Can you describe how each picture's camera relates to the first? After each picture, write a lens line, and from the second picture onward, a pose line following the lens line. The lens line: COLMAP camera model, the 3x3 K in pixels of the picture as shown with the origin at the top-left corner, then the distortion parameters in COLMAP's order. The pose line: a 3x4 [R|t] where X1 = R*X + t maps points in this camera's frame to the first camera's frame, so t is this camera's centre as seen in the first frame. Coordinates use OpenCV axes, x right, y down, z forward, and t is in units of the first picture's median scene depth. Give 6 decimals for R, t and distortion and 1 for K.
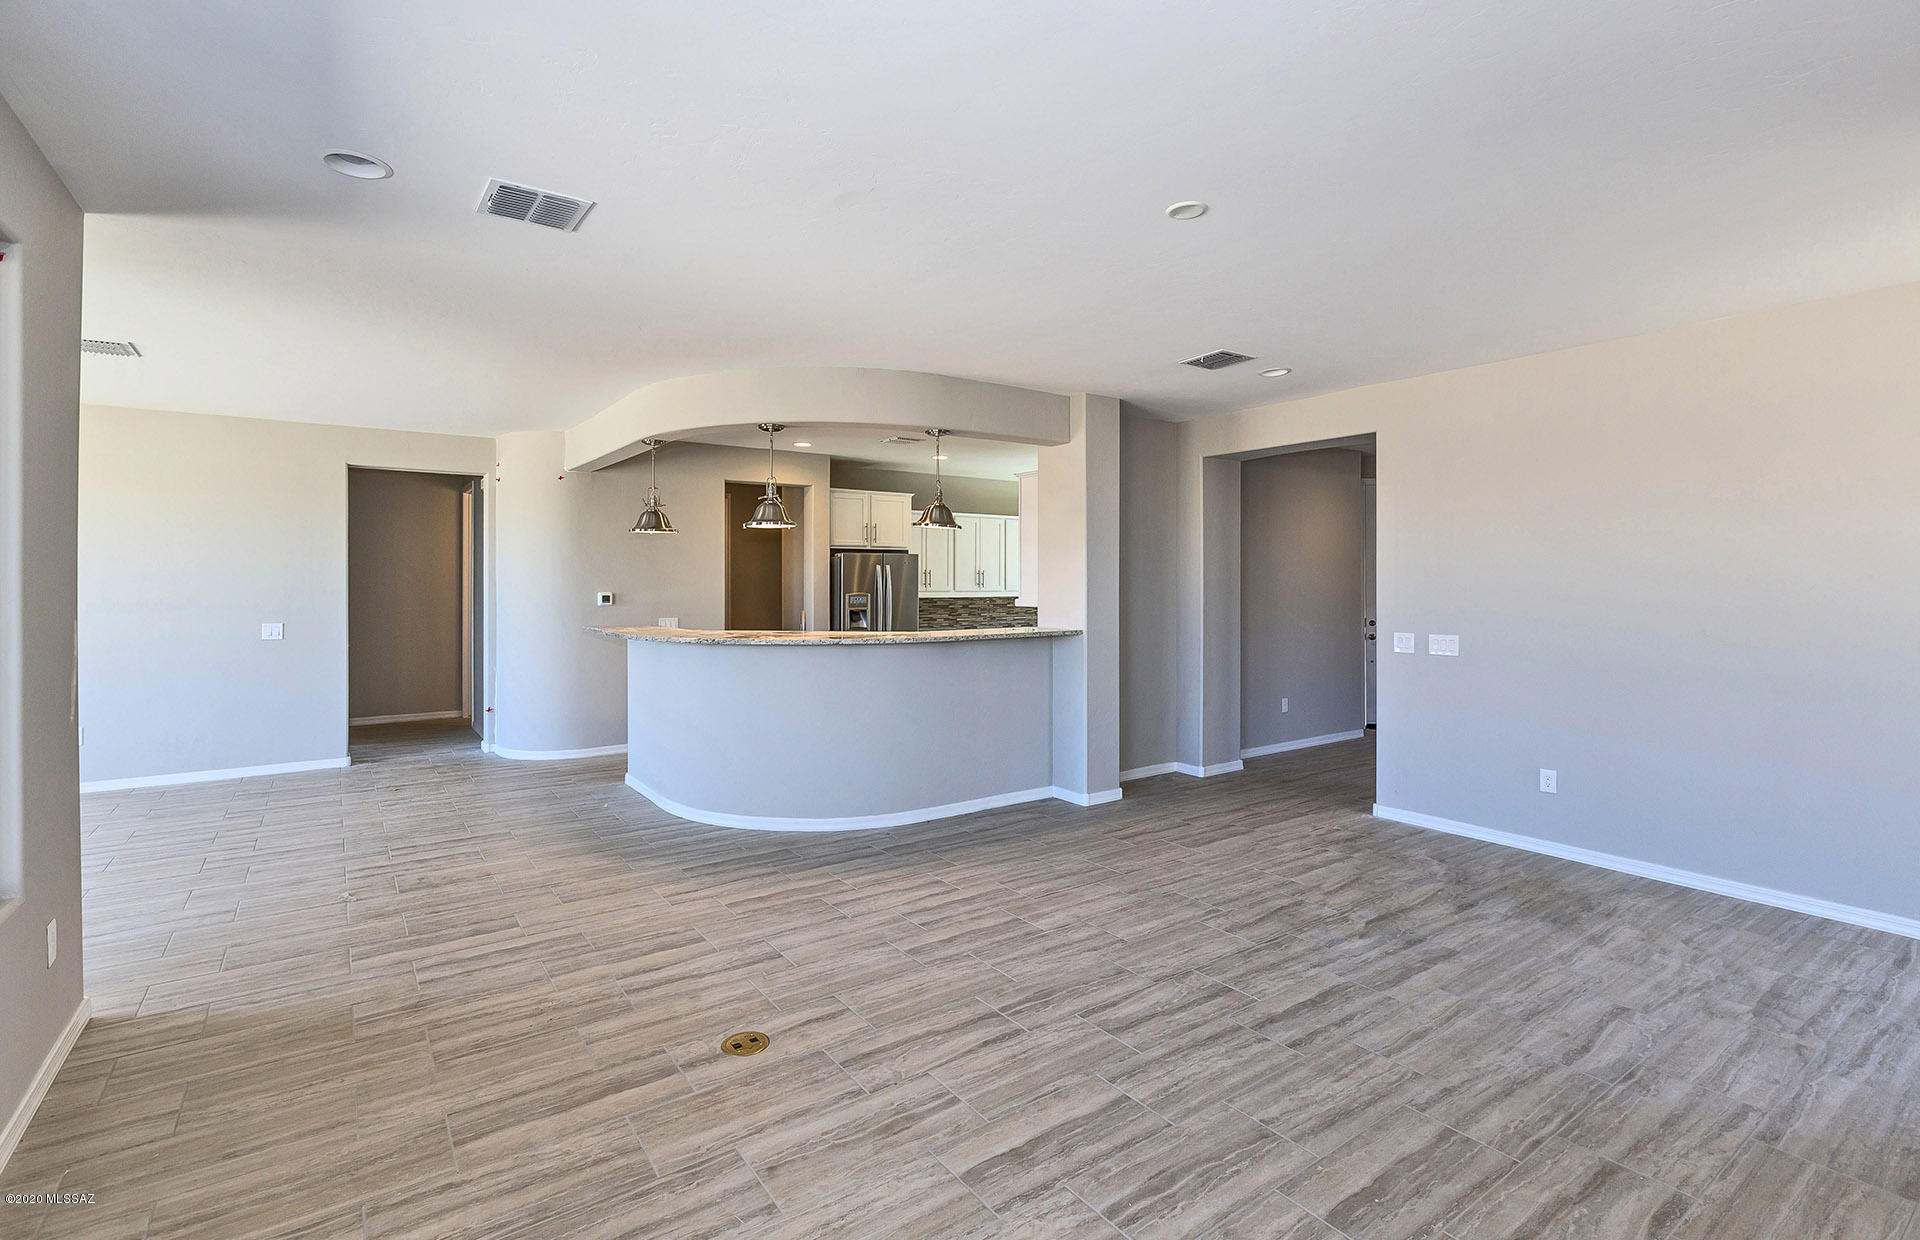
lens RADIAL K [[864.8, 0, 959.3], [0, 864.8, 577.1], [0, 0, 1]] dist [-0.002477, -0.000719]
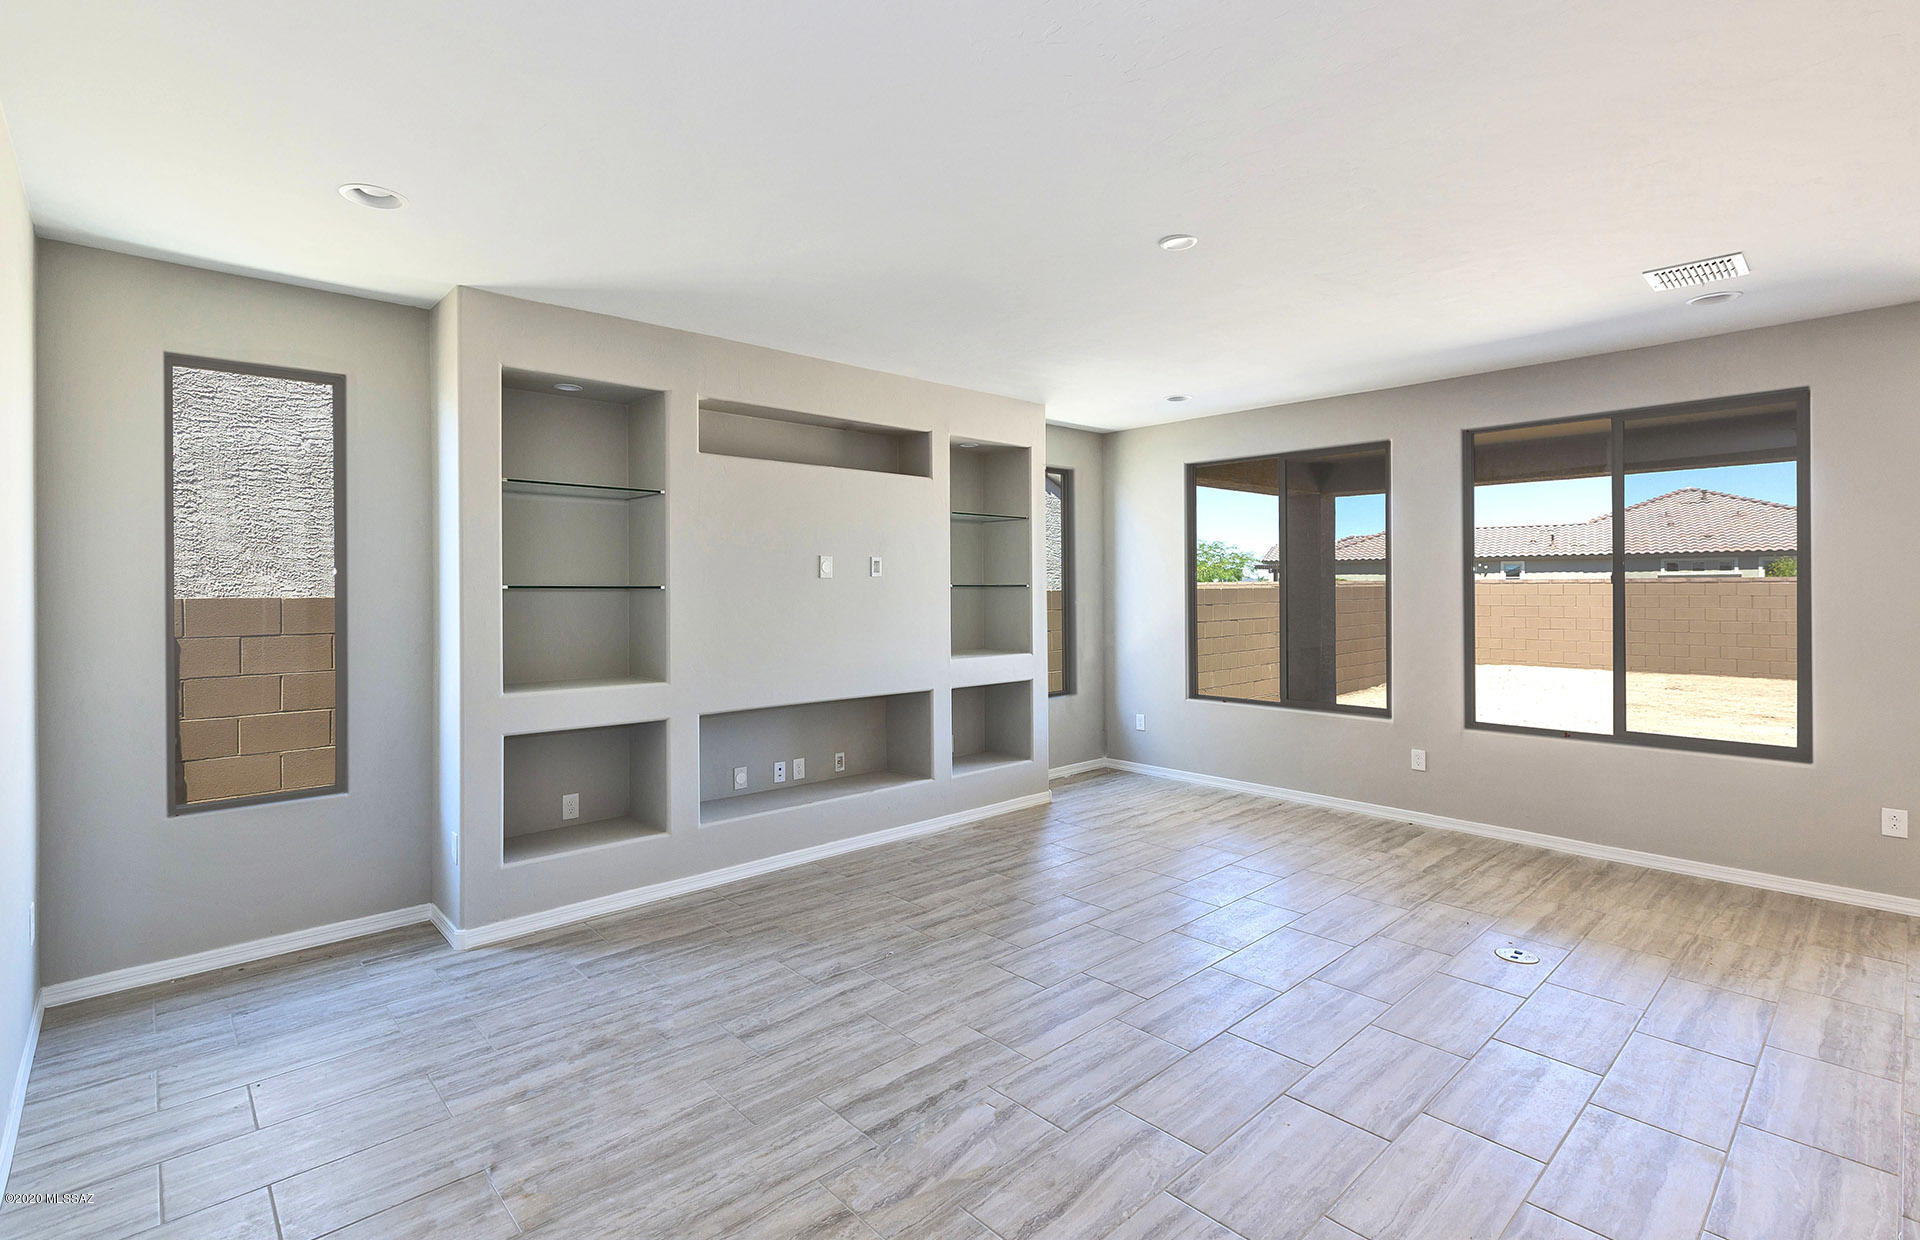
lens RADIAL K [[898.0, 0, 959.5], [0, 898.0, 584.4], [0, 0, 1]] dist [-0.000081, 0.000475]
pose [[-0.991056, 0.005305, -0.133342, 0.654246], [0.005956, 0.999972, -0.004481, 0.005331], [0.133315, -0.005235, -0.991060, 1.988126]]
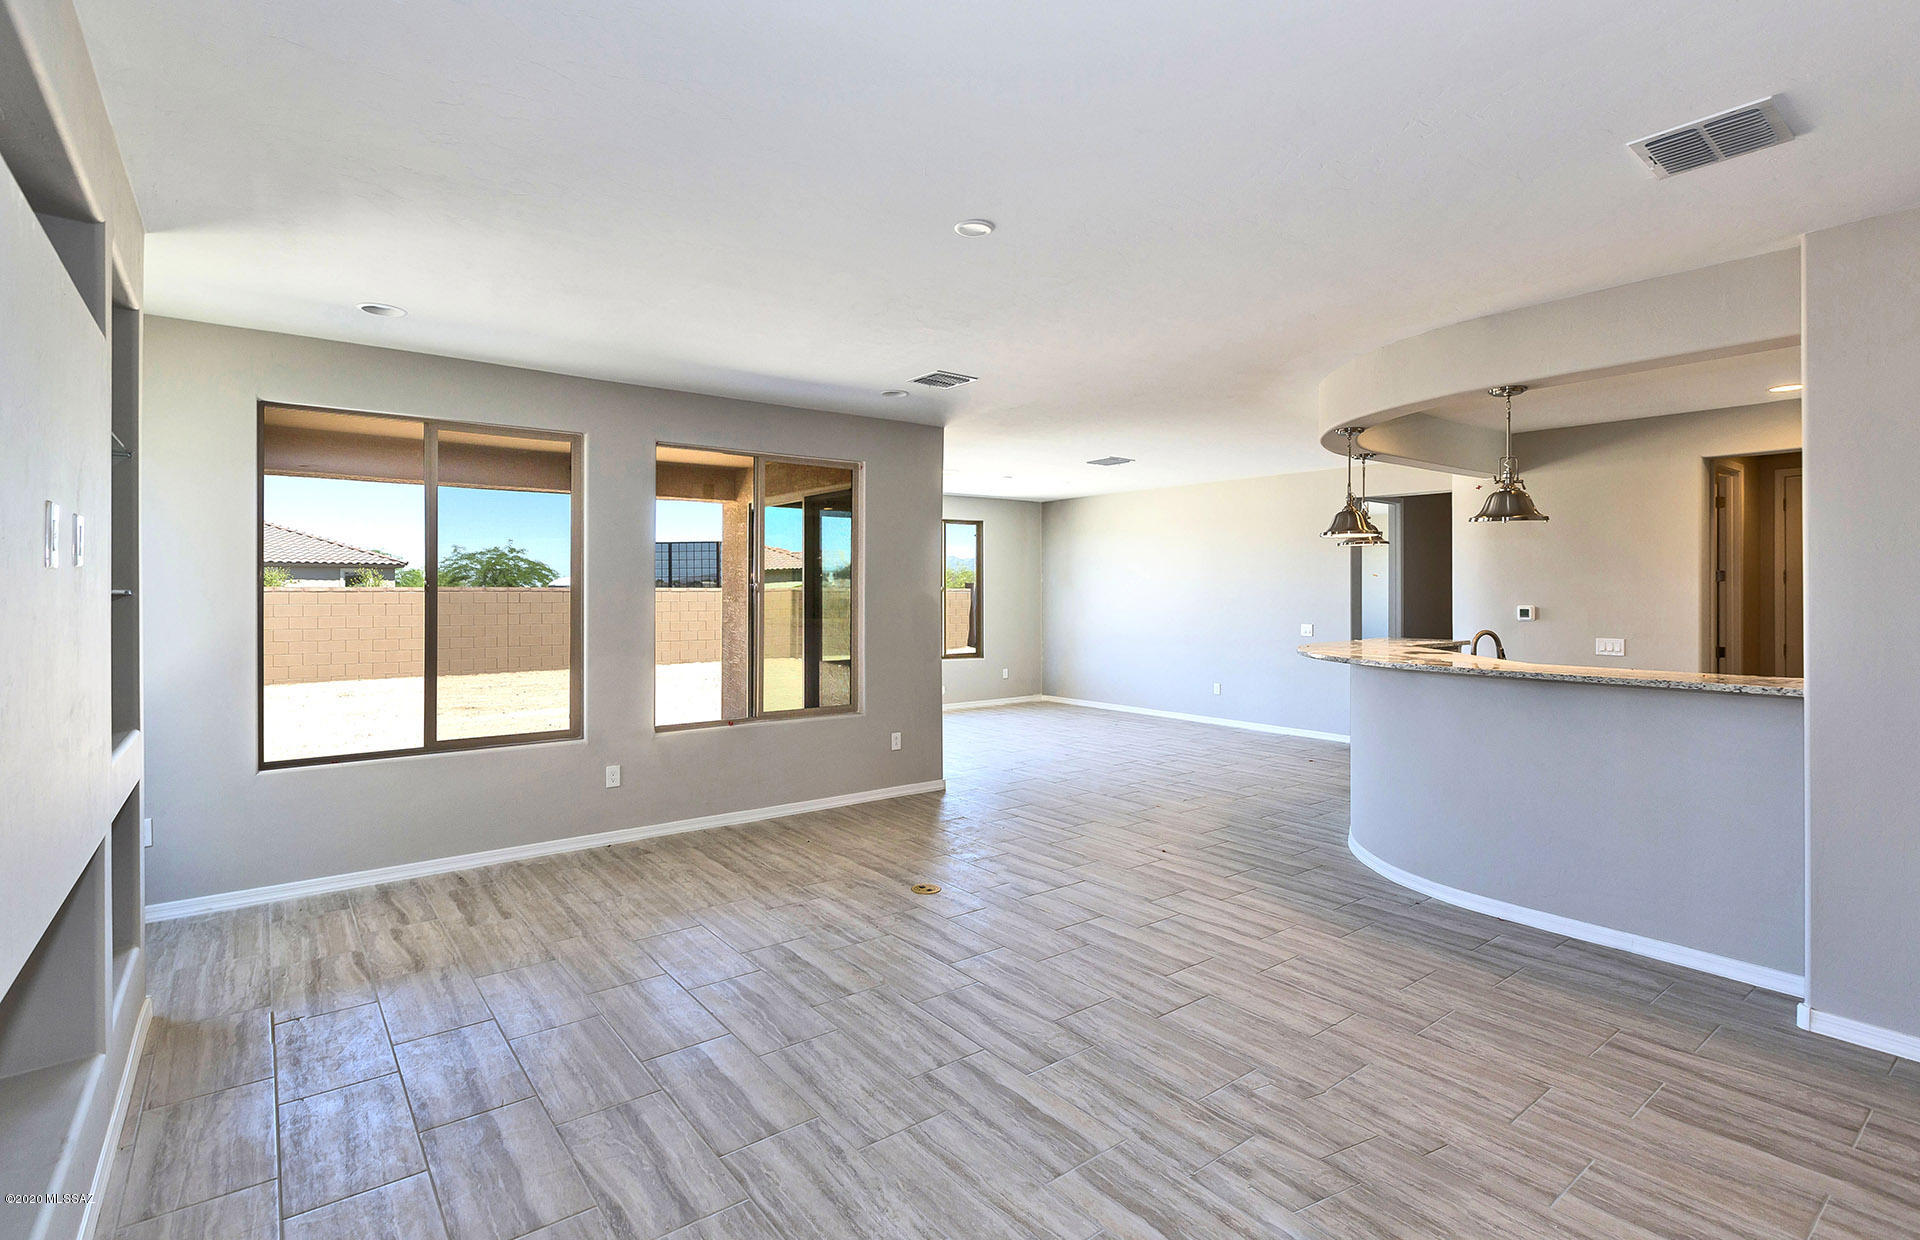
lens RADIAL K [[898.0, 0, 959.5], [0, 898.0, 584.4], [0, 0, 1]] dist [-0.000081, 0.000475]
pose [[0.056236, -0.006516, -0.998396, 1.256627], [0.002541, 0.999976, -0.006384, 0.000486], [0.998414, -0.002178, 0.056251, 0.885562]]
